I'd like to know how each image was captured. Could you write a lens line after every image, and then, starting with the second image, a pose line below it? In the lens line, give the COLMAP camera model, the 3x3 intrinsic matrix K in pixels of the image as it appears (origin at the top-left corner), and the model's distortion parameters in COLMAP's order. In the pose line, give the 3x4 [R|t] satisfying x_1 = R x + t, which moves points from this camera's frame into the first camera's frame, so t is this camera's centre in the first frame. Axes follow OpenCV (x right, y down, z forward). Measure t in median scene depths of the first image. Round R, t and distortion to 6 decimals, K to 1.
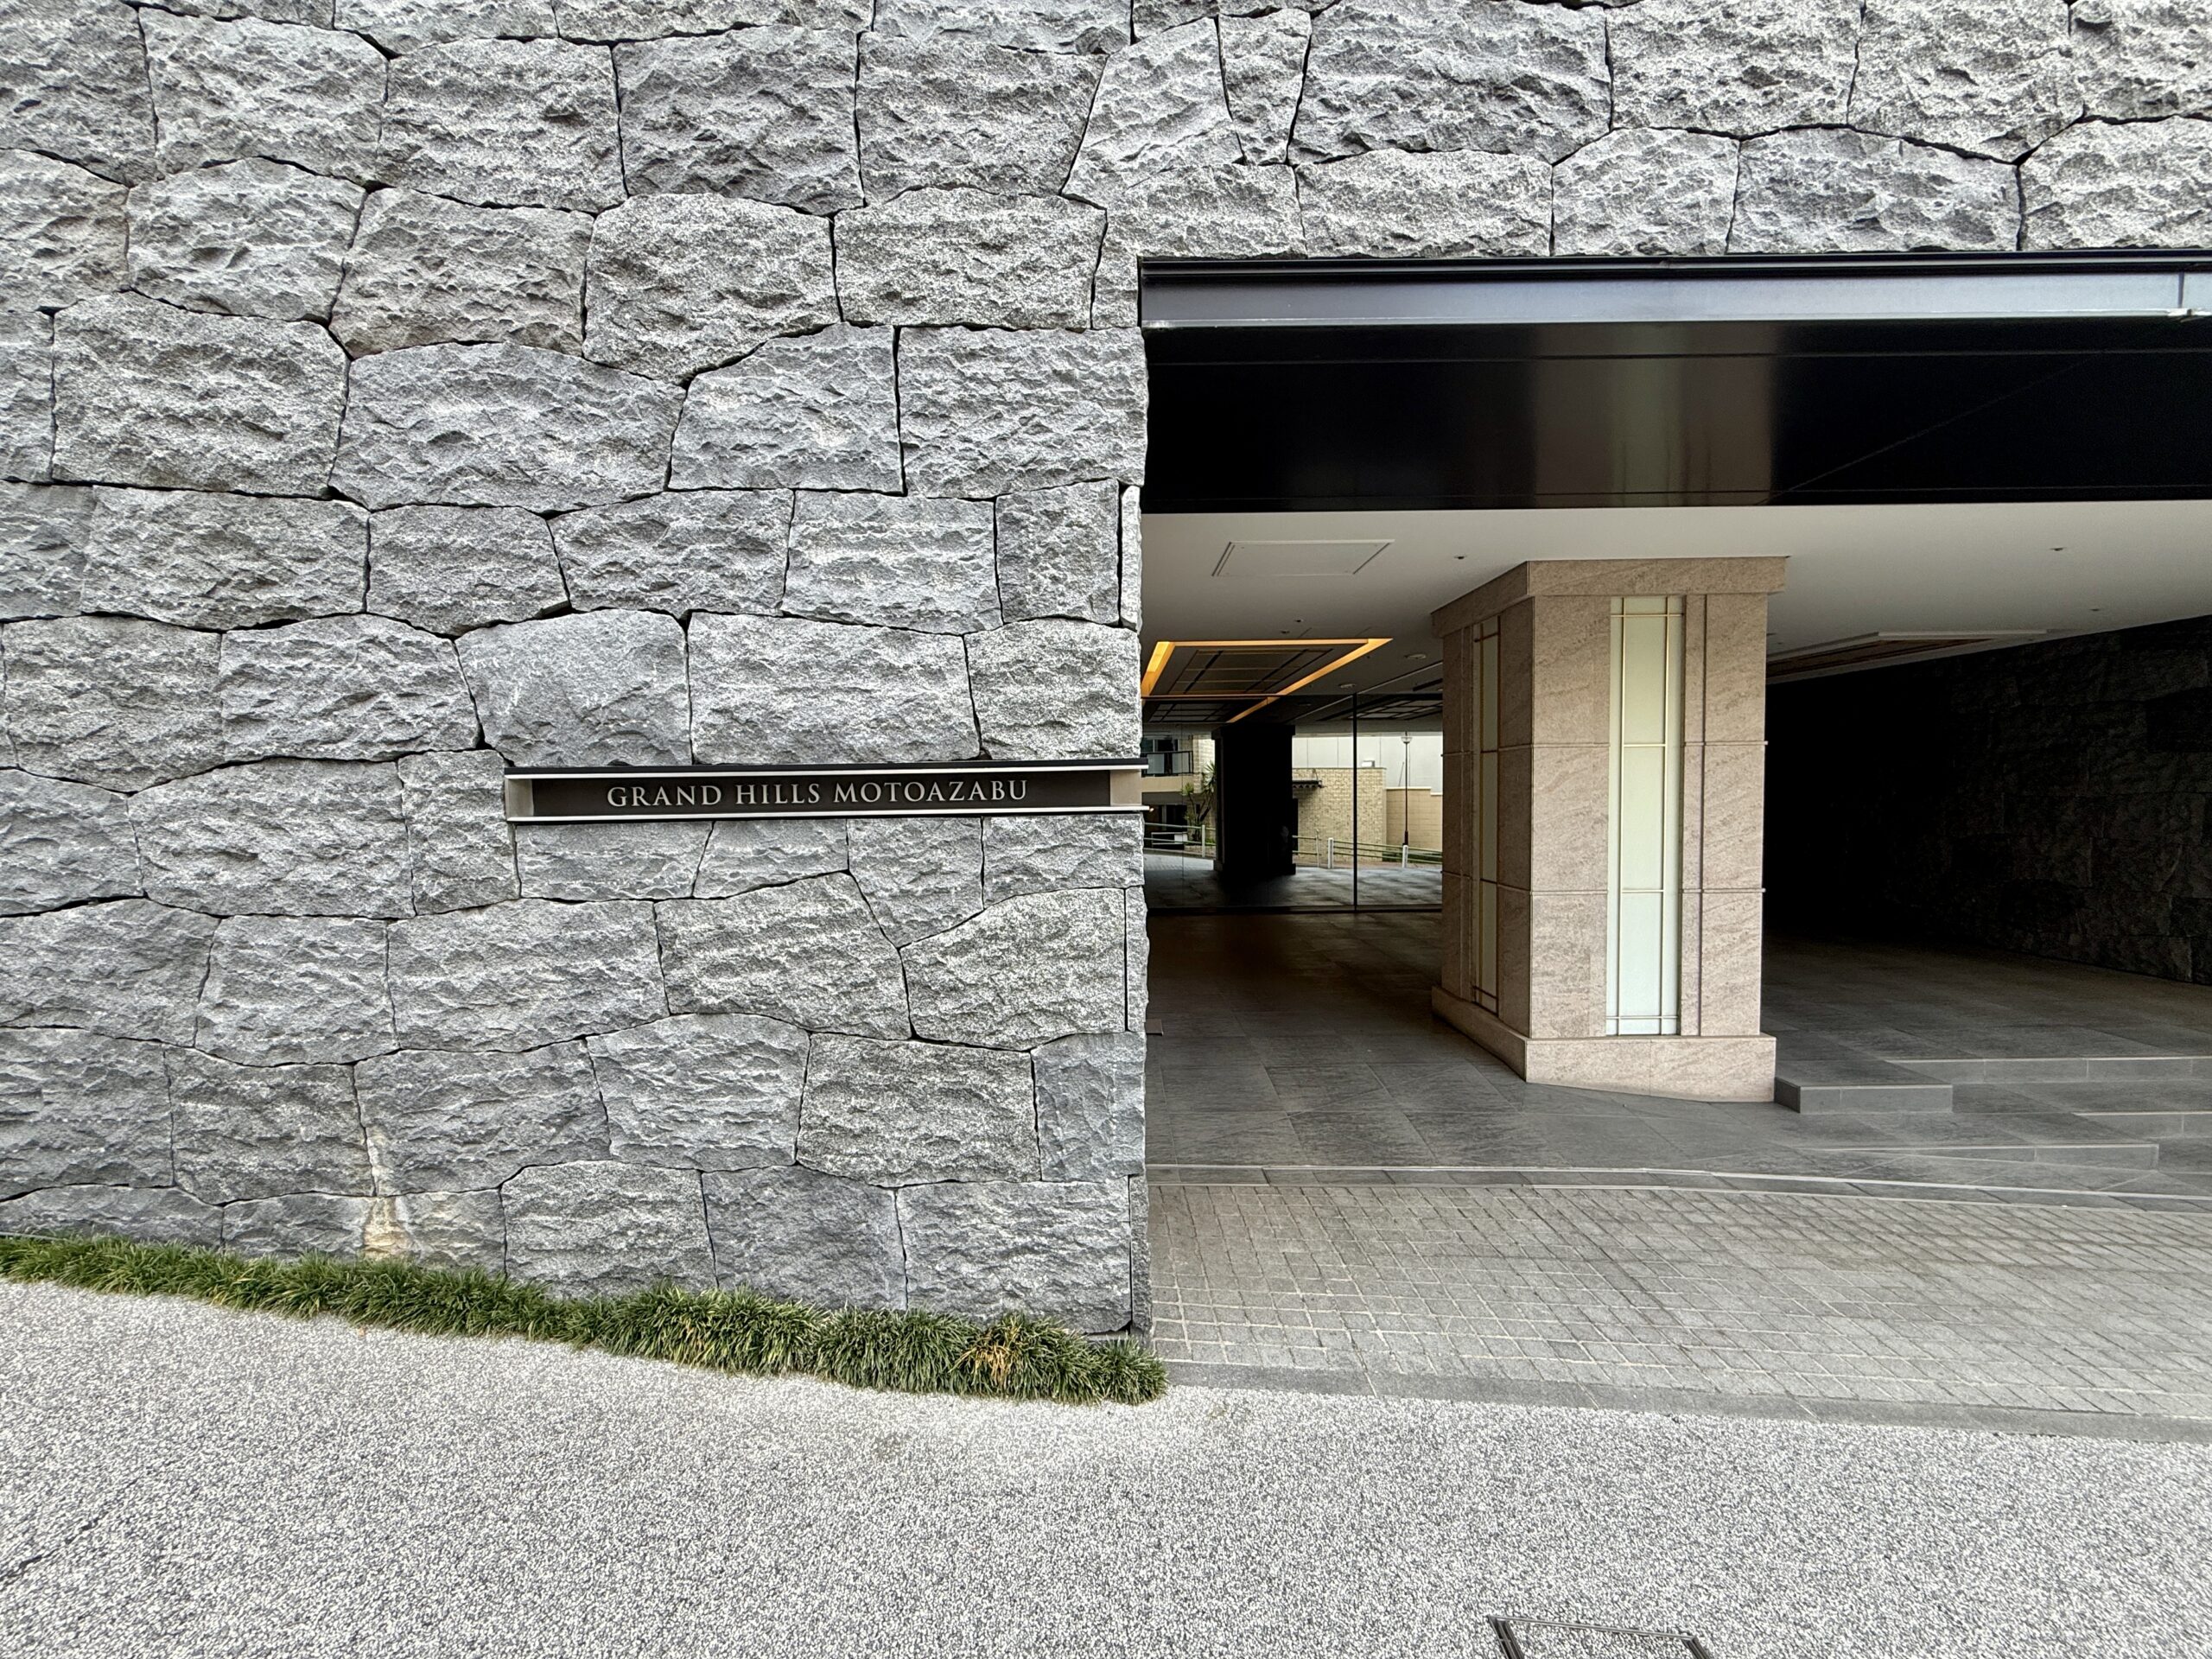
lens RADIAL K [[887.7, 0, 1102.8], [0, 887.7, 827.9], [0, 0, 1]] dist [-0.002190, 0.000197]
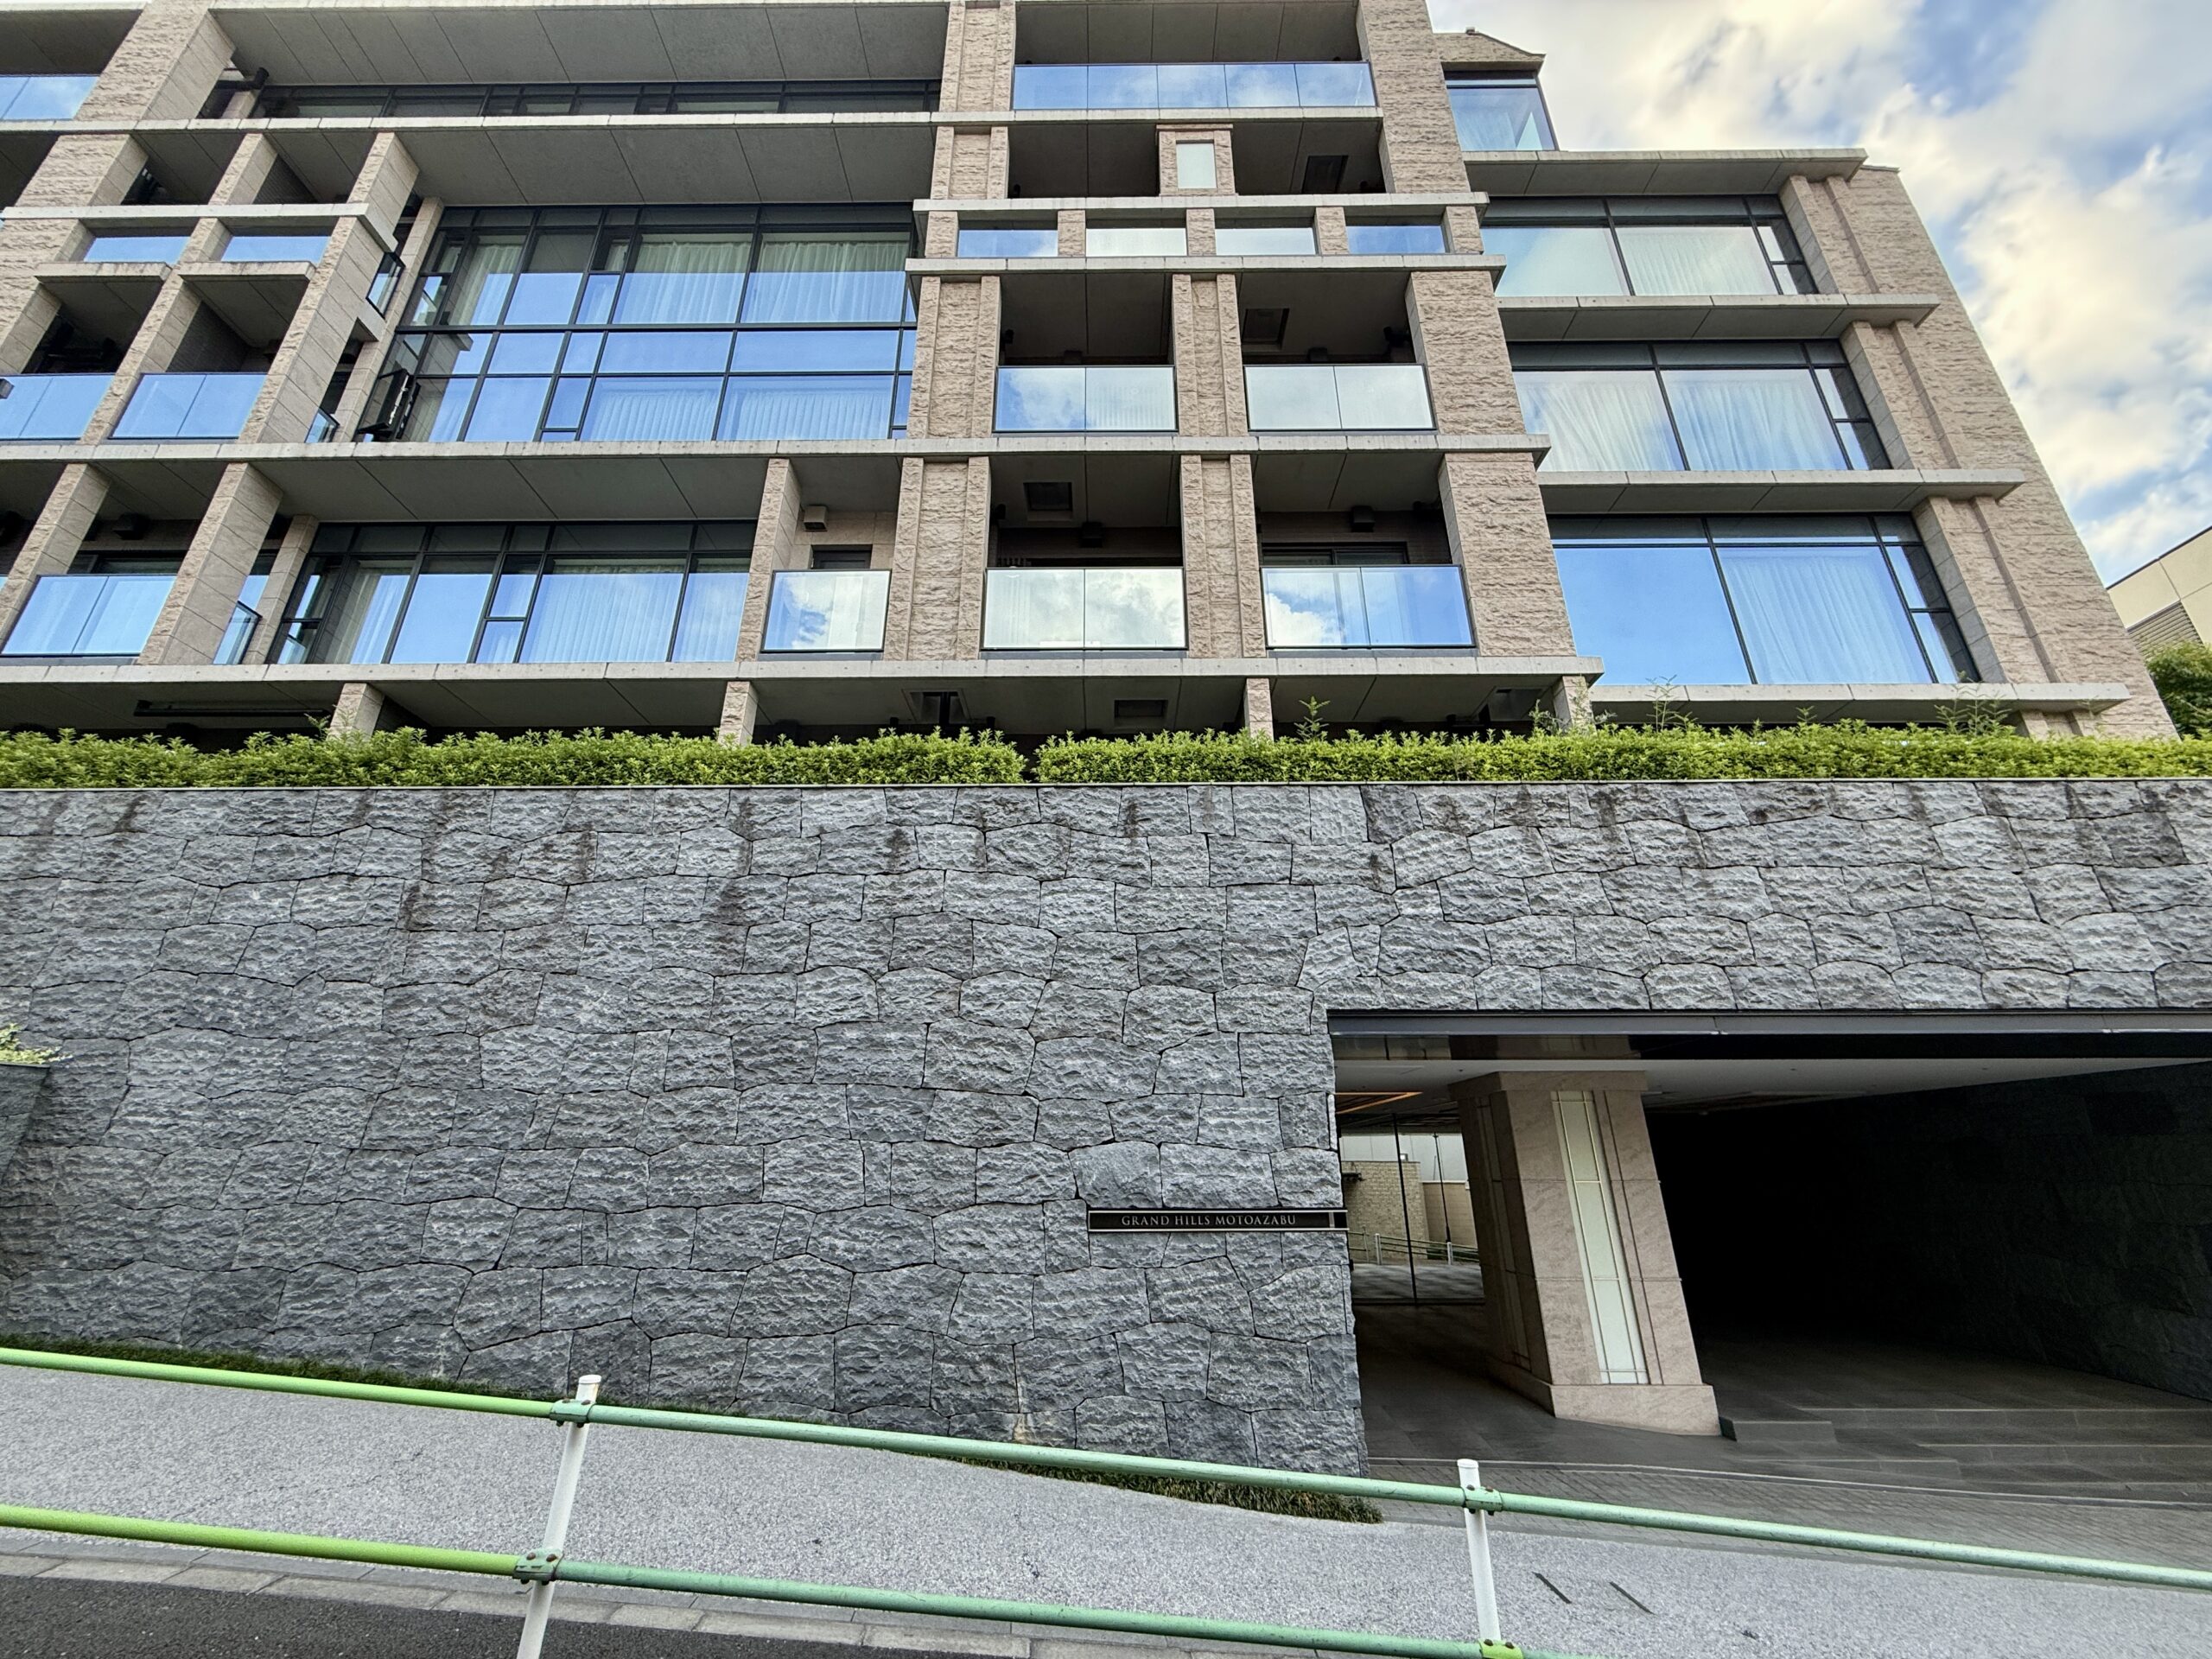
lens RADIAL K [[887.7, 0, 1097.9], [0, 887.7, 824.5], [0, 0, 1]] dist [-0.002190, 0.000197]
pose [[0.999830, 0.006622, -0.017187, -0.613784], [-0.012991, 0.915021, -0.403198, -0.048783], [0.013057, 0.403353, 0.914951, -1.725301]]
